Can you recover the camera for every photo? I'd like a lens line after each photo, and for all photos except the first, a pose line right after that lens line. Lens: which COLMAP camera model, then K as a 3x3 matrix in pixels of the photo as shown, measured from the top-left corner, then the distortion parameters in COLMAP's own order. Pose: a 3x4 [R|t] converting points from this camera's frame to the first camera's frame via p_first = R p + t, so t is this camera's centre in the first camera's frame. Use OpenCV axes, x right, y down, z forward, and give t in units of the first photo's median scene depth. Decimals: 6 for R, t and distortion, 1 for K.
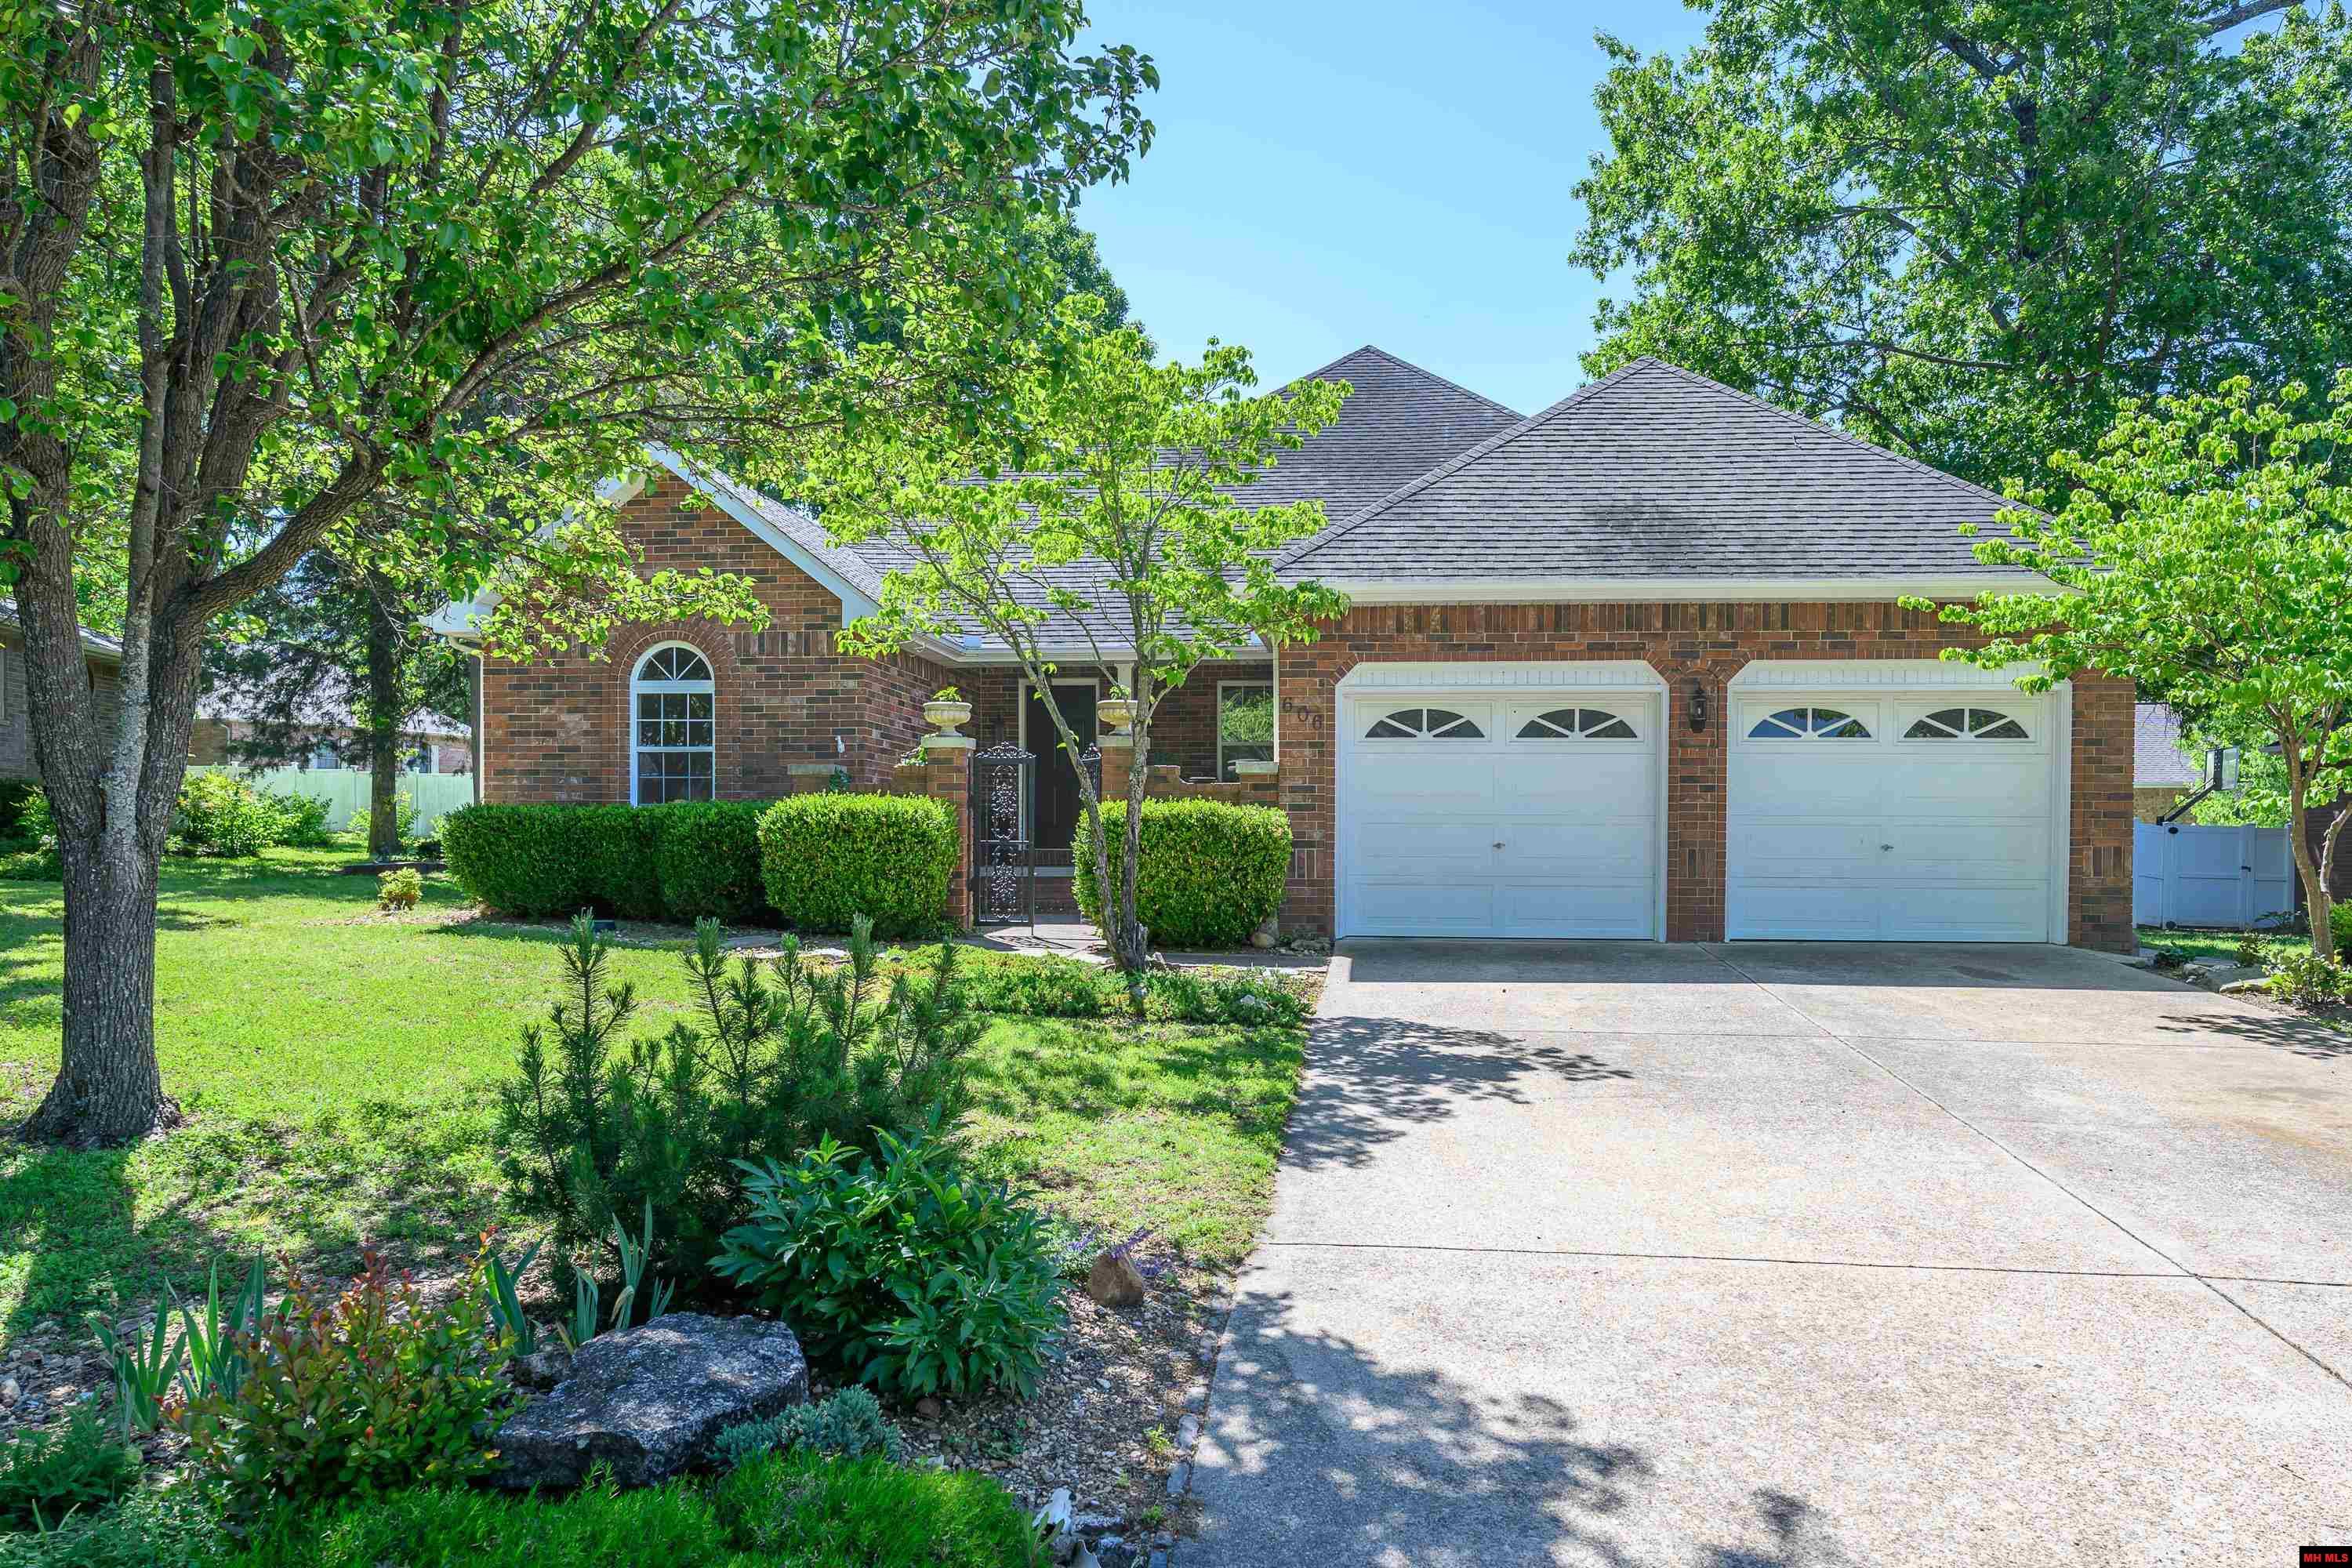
lens RADIAL K [[1113.5, 0, 1176.0], [0, 1113.5, 784.0], [0, 0, 1]] dist [-0.000468, 0.000619]
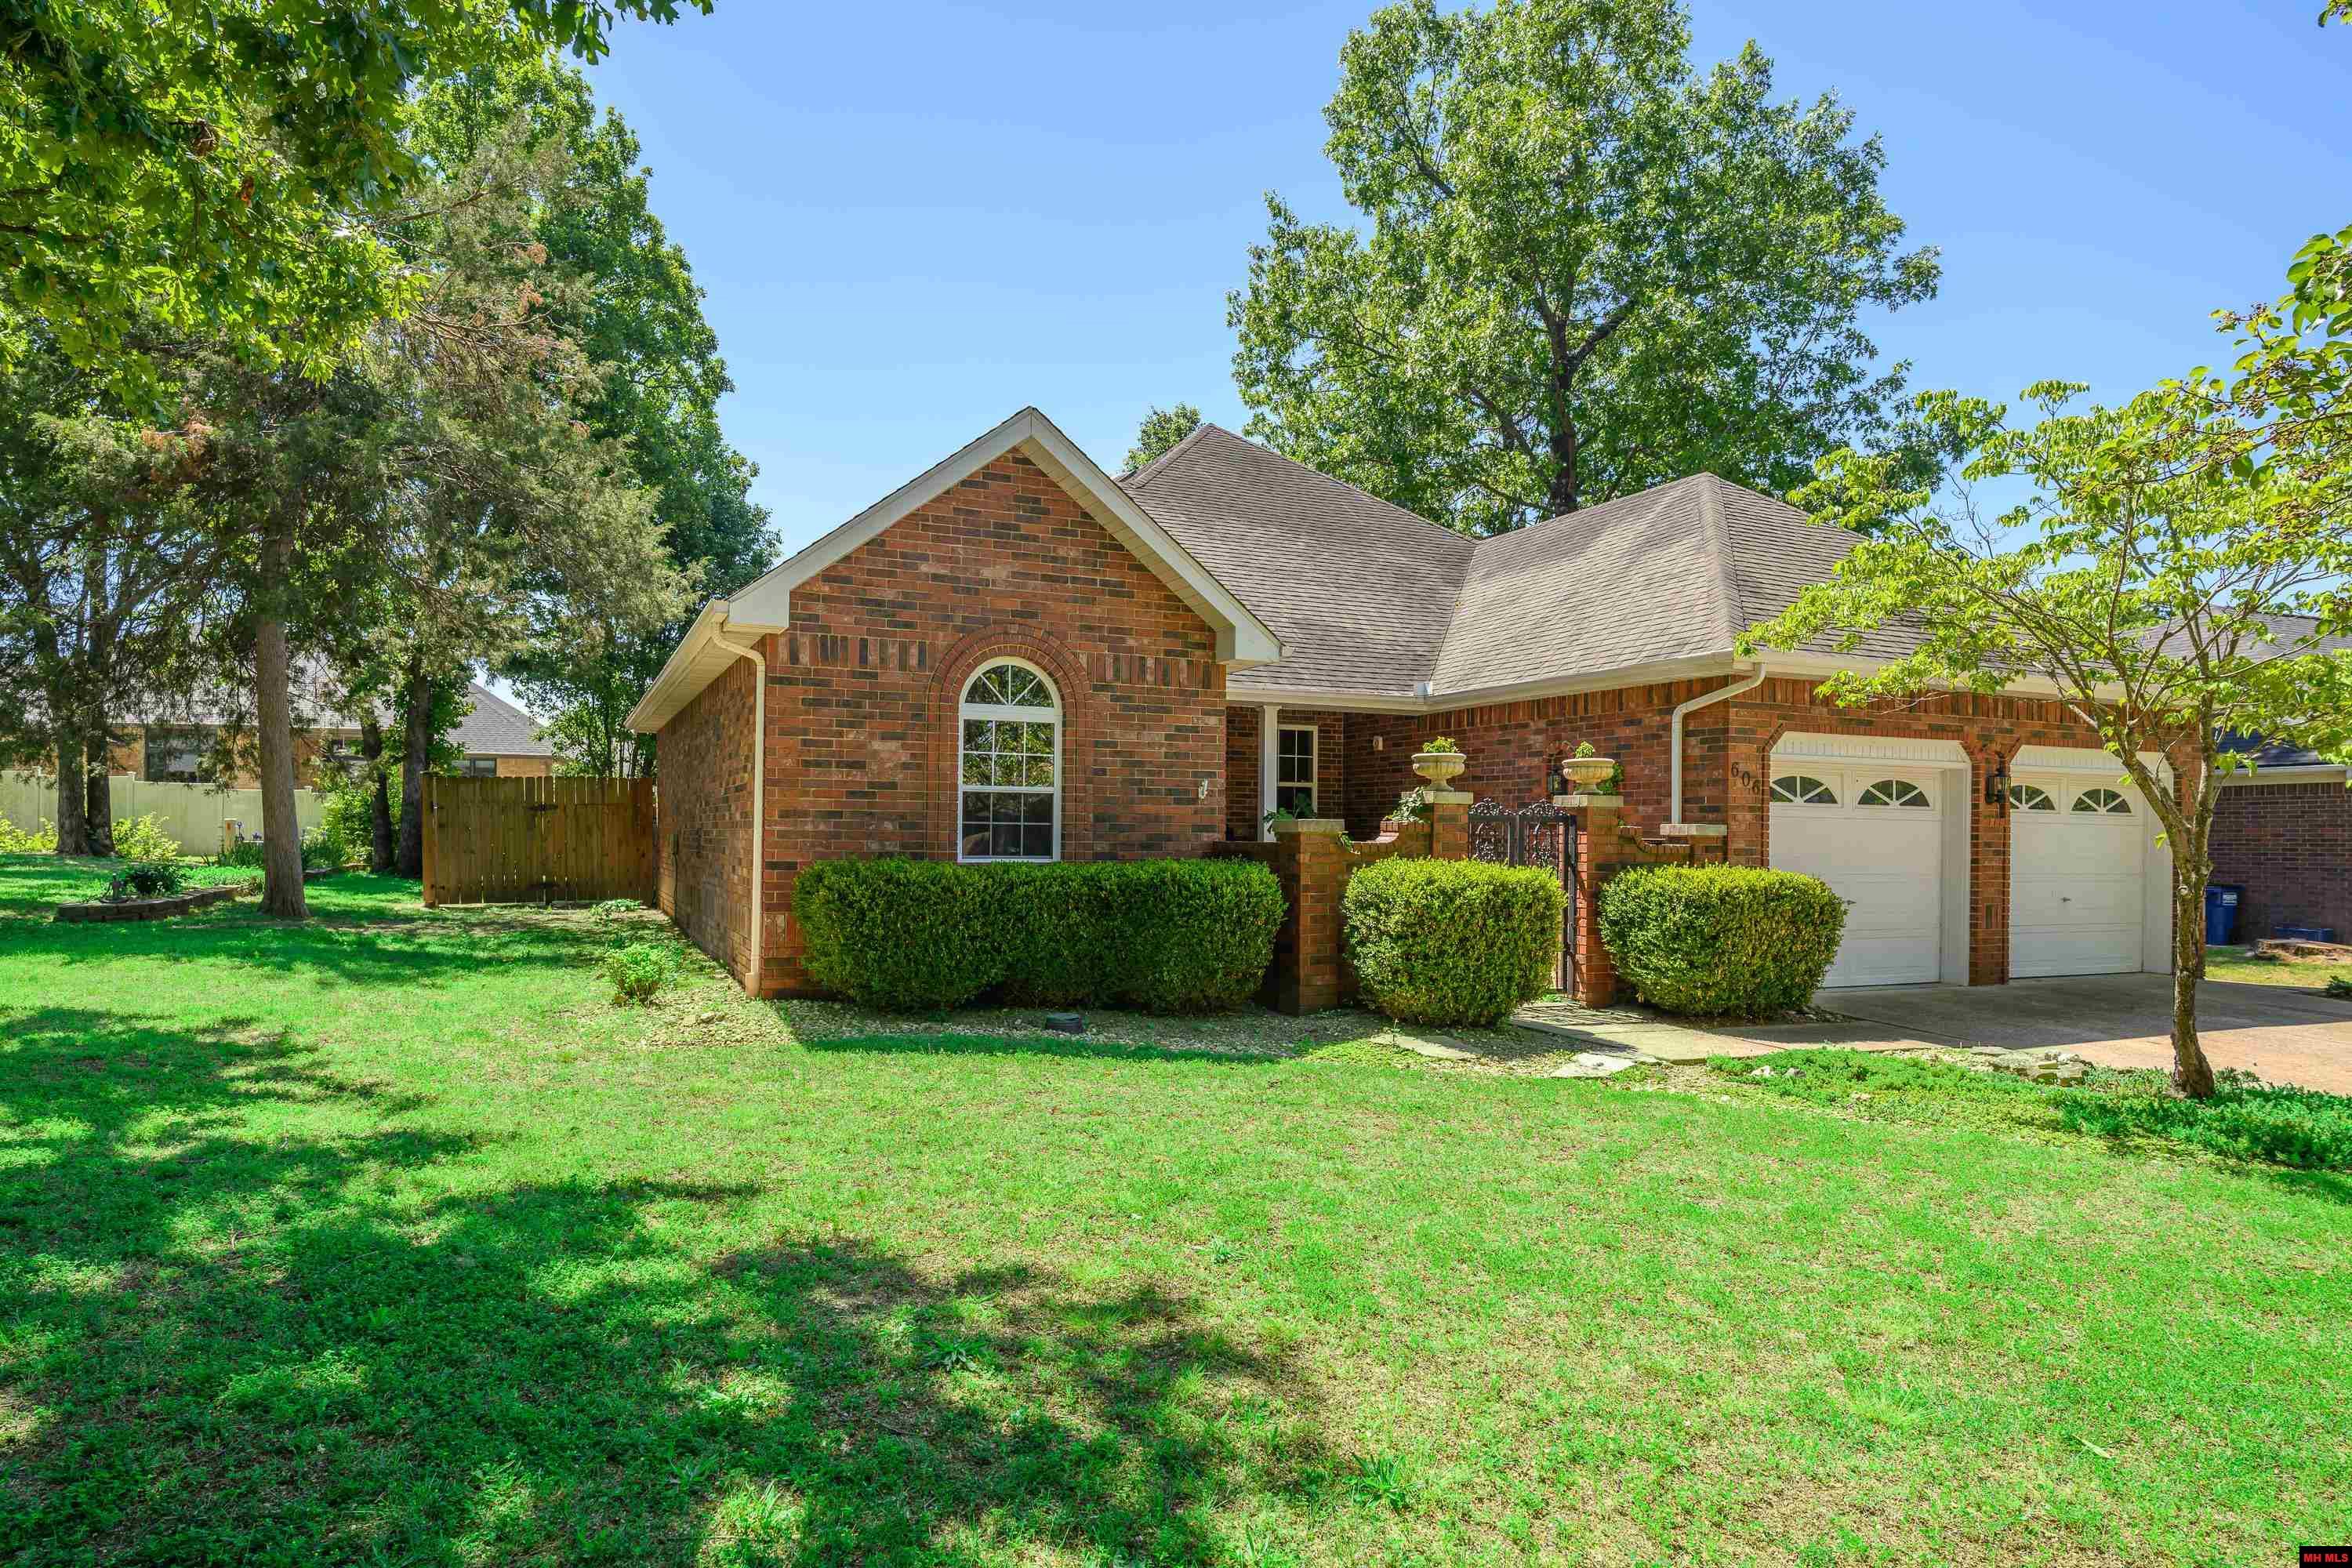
lens RADIAL K [[1244.3, 0, 1164.5], [0, 1244.3, 787.8], [0, 0, 1]] dist [-0.001868, 0.000638]
pose [[0.916008, 0.029048, 0.400106, -0.734027], [-0.017939, 0.999343, -0.031482, -0.006026], [-0.400758, 0.021660, 0.915928, 0.123193]]
